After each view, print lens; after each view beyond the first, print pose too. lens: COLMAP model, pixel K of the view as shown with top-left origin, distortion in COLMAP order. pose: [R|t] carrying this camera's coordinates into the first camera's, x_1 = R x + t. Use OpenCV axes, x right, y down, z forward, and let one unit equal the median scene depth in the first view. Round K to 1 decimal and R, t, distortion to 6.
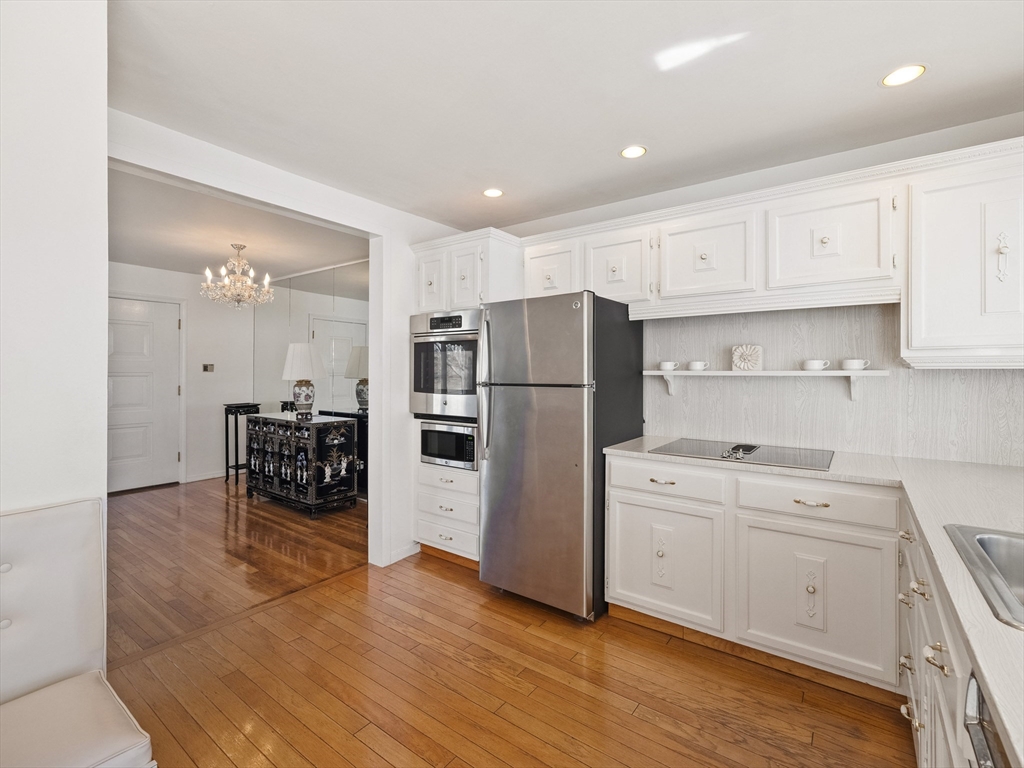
lens RADIAL K [[472.2, 0, 512.3], [0, 472.2, 366.9], [0, 0, 1]] dist [-0.001818, 0.000349]
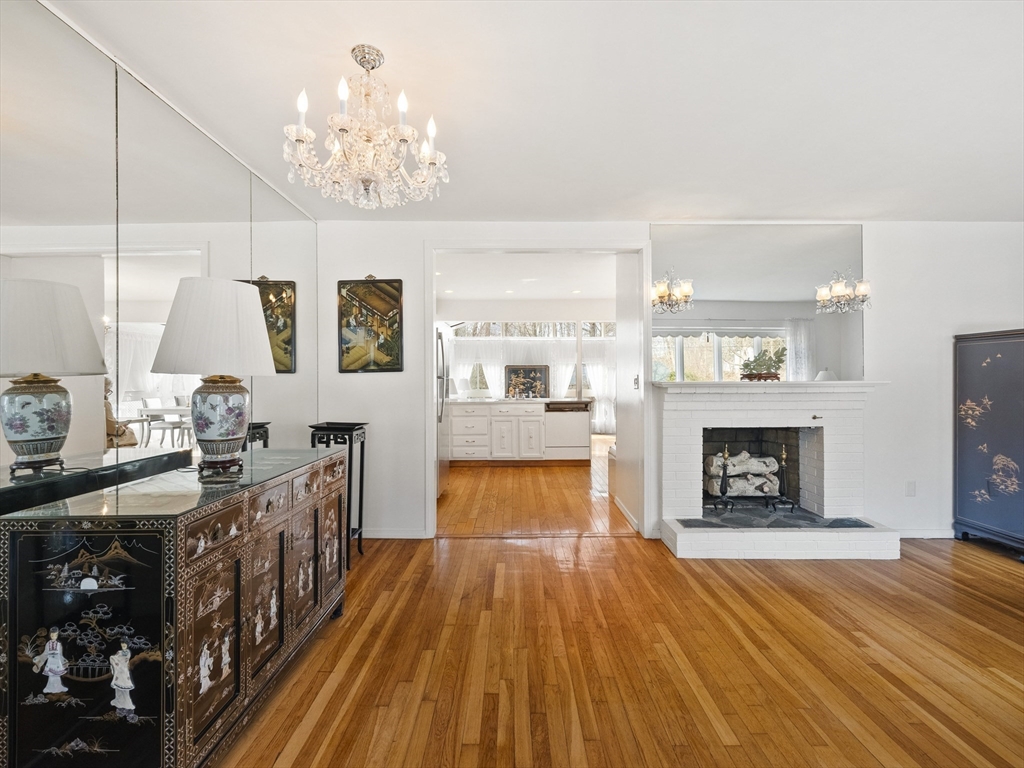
lens RADIAL K [[466.6, 0, 516.7], [0, 466.6, 378.6], [0, 0, 1]] dist [-0.001907, 0.000671]
pose [[-0.596367, 0.001614, 0.802710, -1.495435], [-0.005536, 0.999966, -0.006124, 0.049407], [-0.802693, -0.008096, -0.596338, 1.718818]]
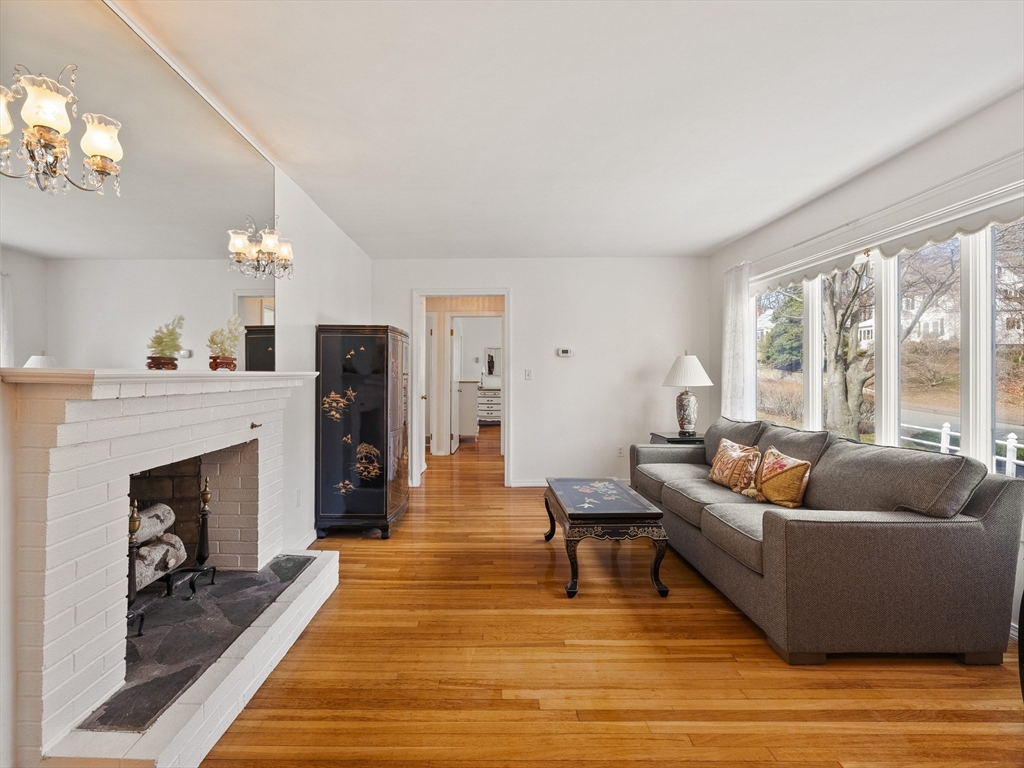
lens RADIAL K [[491.3, 0, 481.3], [0, 491.3, 374.0], [0, 0, 1]] dist [-0.002148, 0.001039]
pose [[-0.811621, -0.006430, -0.584149, -0.795425], [-0.000888, 0.999952, -0.009773, 0.056679], [0.584184, -0.007414, -0.811587, 1.289138]]
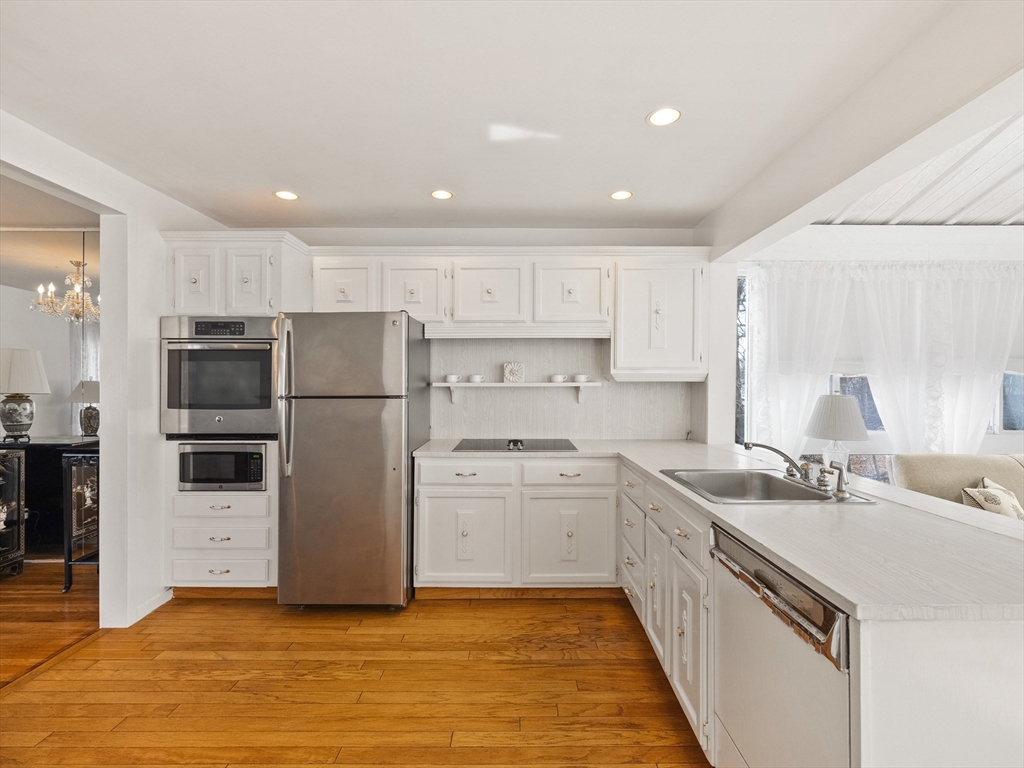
lens RADIAL K [[474.0, 0, 520.0], [0, 474.0, 384.4], [0, 0, 1]] dist [0.002288, 0.000816]
pose [[0.804242, -0.004098, 0.594287, -0.242034], [-0.004387, 0.999908, 0.012832, -0.003711], [-0.594285, -0.012927, 0.804150, -0.049742]]
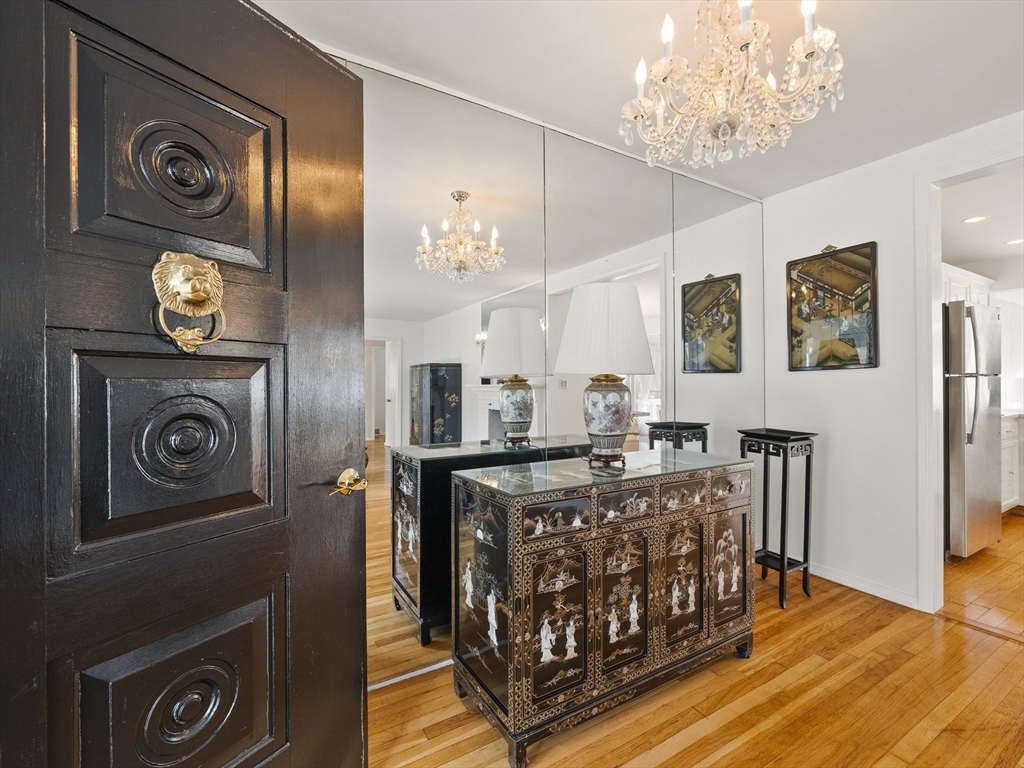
lens RADIAL K [[462.6, 0, 512.0], [0, 462.6, 384.0], [0, 0, 1]] dist [-0.003216, -0.000230]
pose [[0.387412, -0.004443, 0.921896, -1.414672], [-0.003220, 0.999976, 0.006172, 0.053471], [-0.921901, -0.005360, 0.387388, 1.526859]]
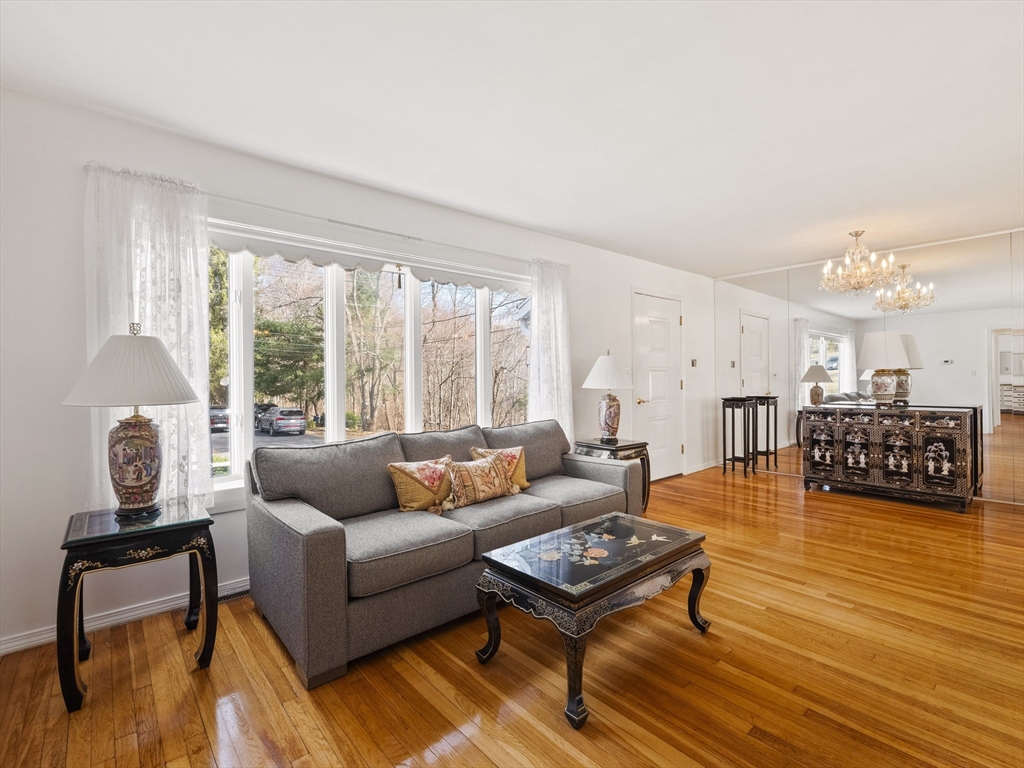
lens RADIAL K [[481.5, 0, 515.2], [0, 481.5, 376.5], [0, 0, 1]] dist [-0.000101, 0.000440]
pose [[0.976950, -0.014312, -0.212986, -1.606263], [0.015112, 0.999884, 0.002130, 0.047248], [0.212931, -0.005300, 0.977053, -0.203809]]
